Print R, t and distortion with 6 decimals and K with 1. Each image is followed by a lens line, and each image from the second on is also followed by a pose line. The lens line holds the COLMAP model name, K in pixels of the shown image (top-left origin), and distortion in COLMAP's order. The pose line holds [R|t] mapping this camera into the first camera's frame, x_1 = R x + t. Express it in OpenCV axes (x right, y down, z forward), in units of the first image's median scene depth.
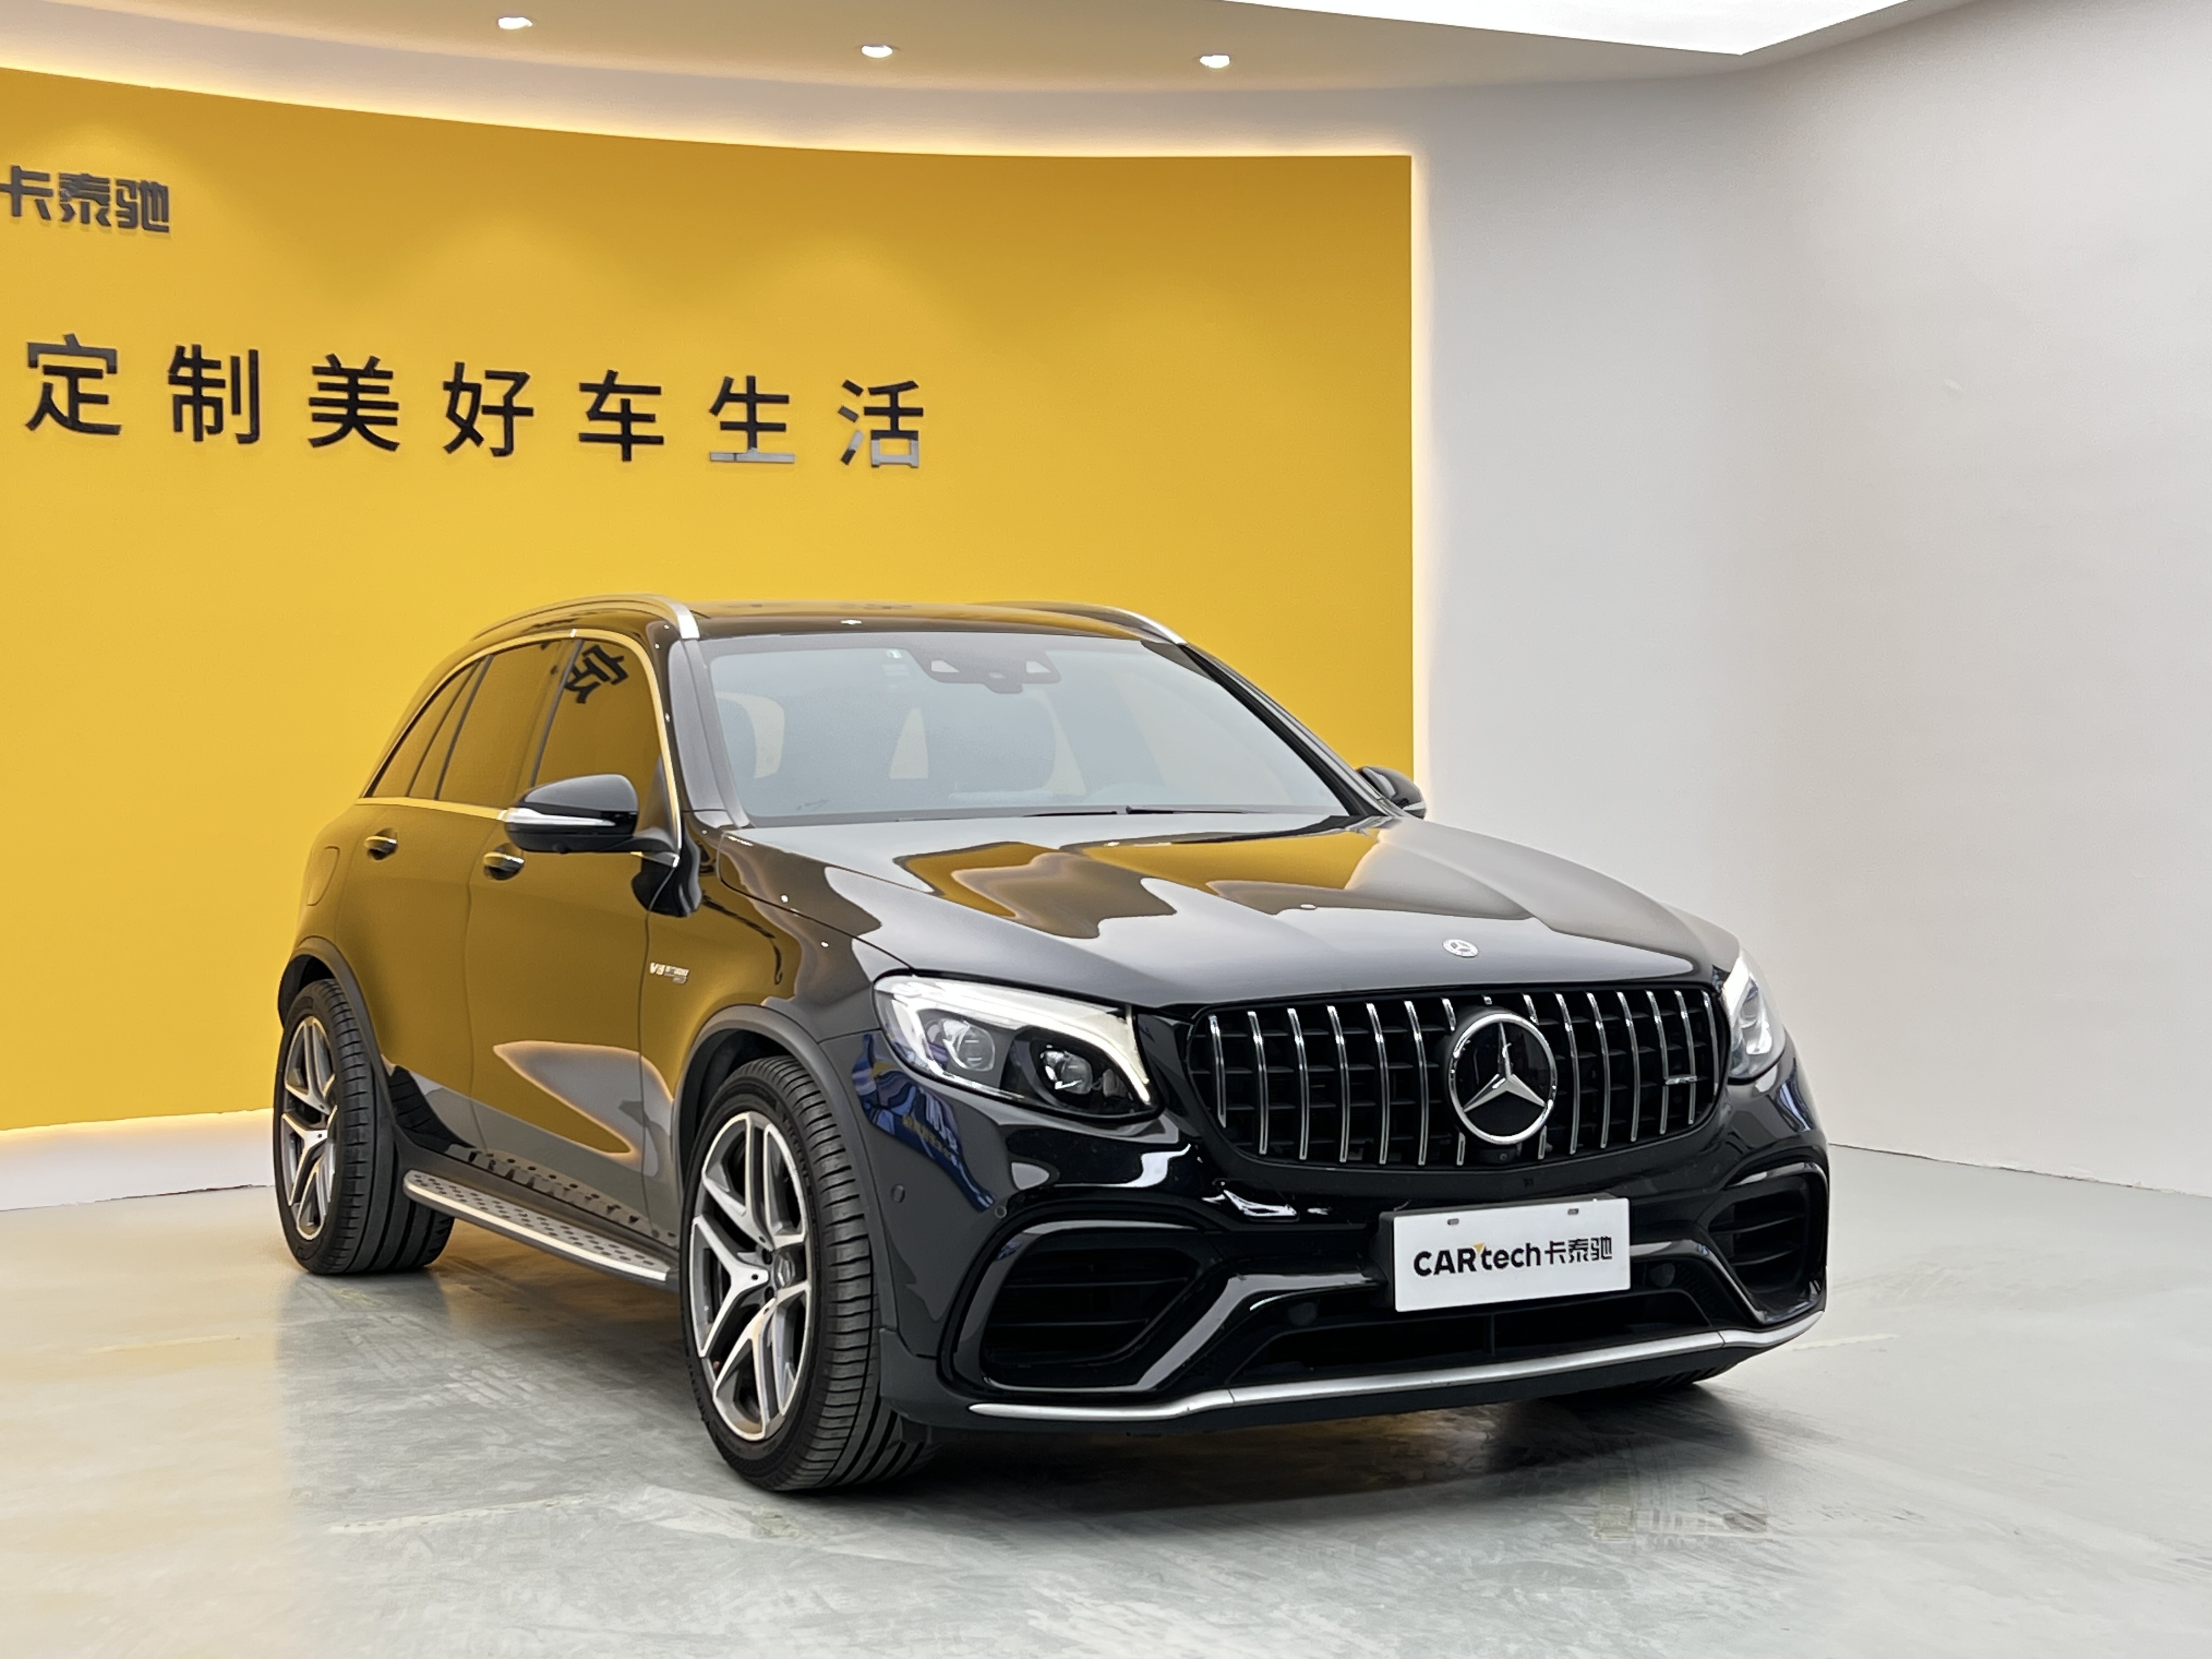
lens RADIAL K [[3231.4, 0, 1128.3], [0, 3231.4, 829.2], [0, 0, 1]] dist [0.073291, 0.000000]
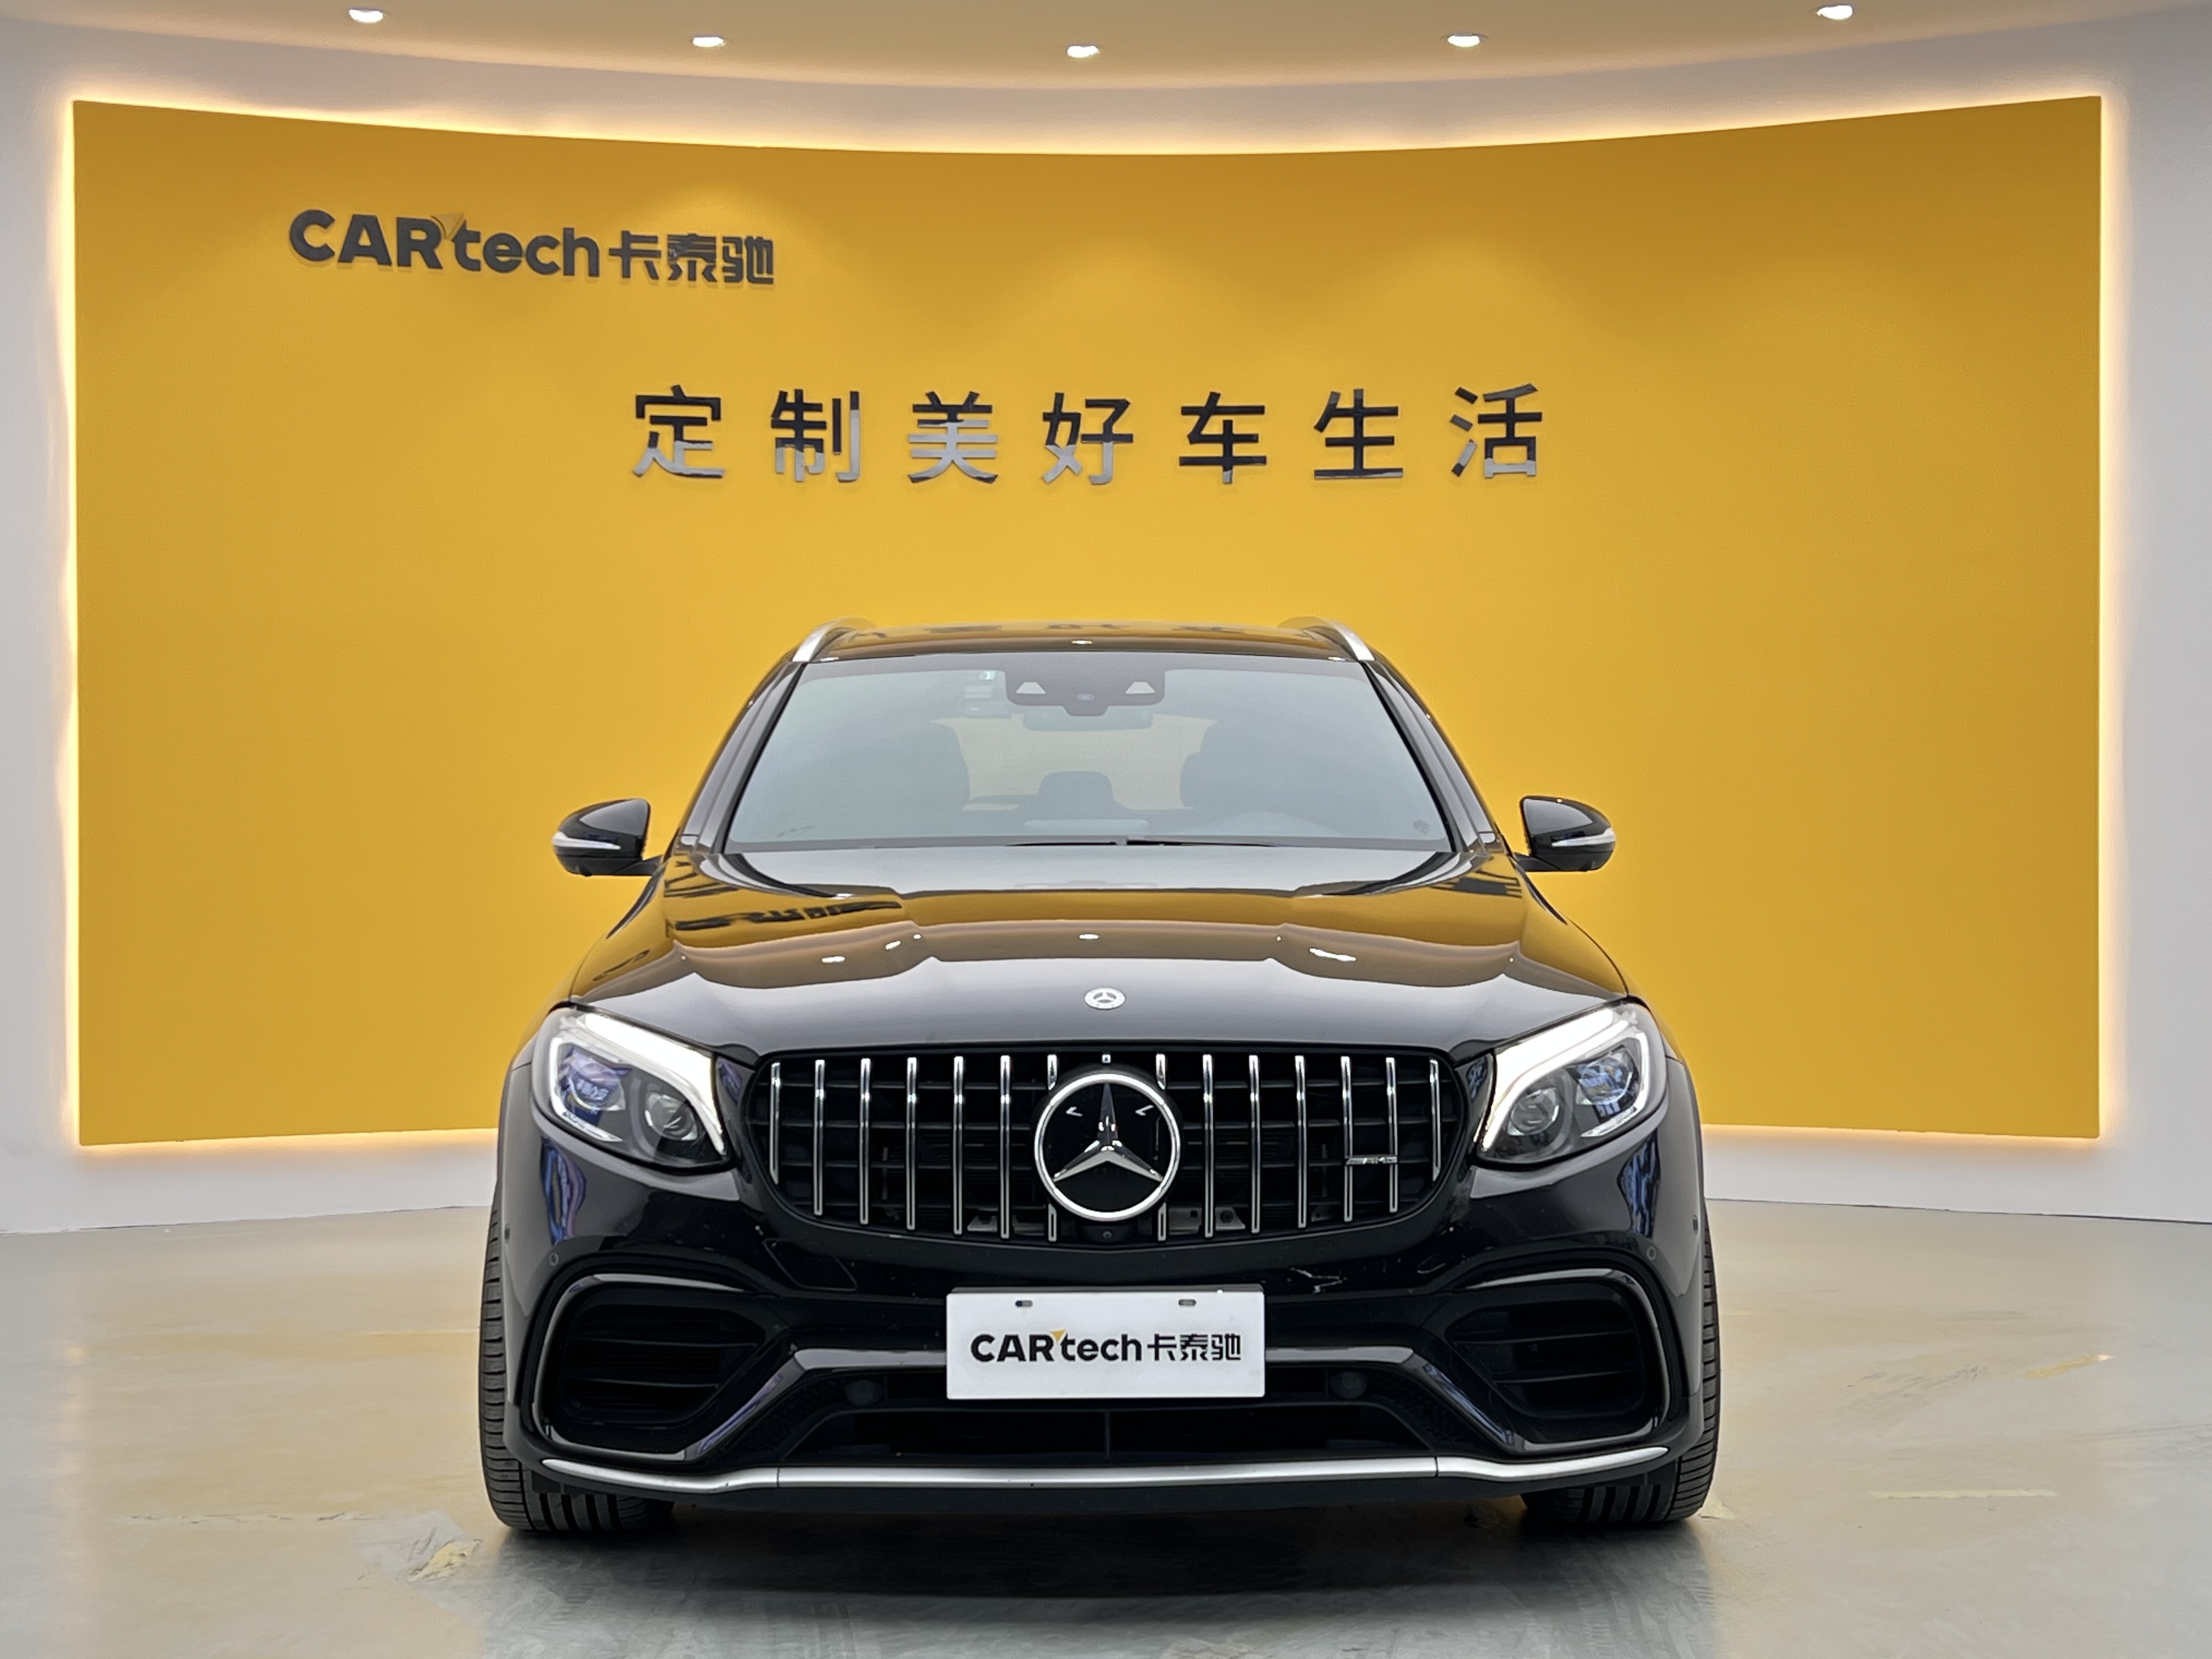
lens RADIAL K [[3231.4, 0, 1135.2], [0, 3231.4, 869.4], [0, 0, 1]] dist [0.073291, 0.000000]
pose [[0.900184, 0.014317, -0.435275, 0.268073], [-0.012476, 0.999897, 0.007087, -0.002889], [0.435331, -0.000949, 0.900270, 0.108541]]
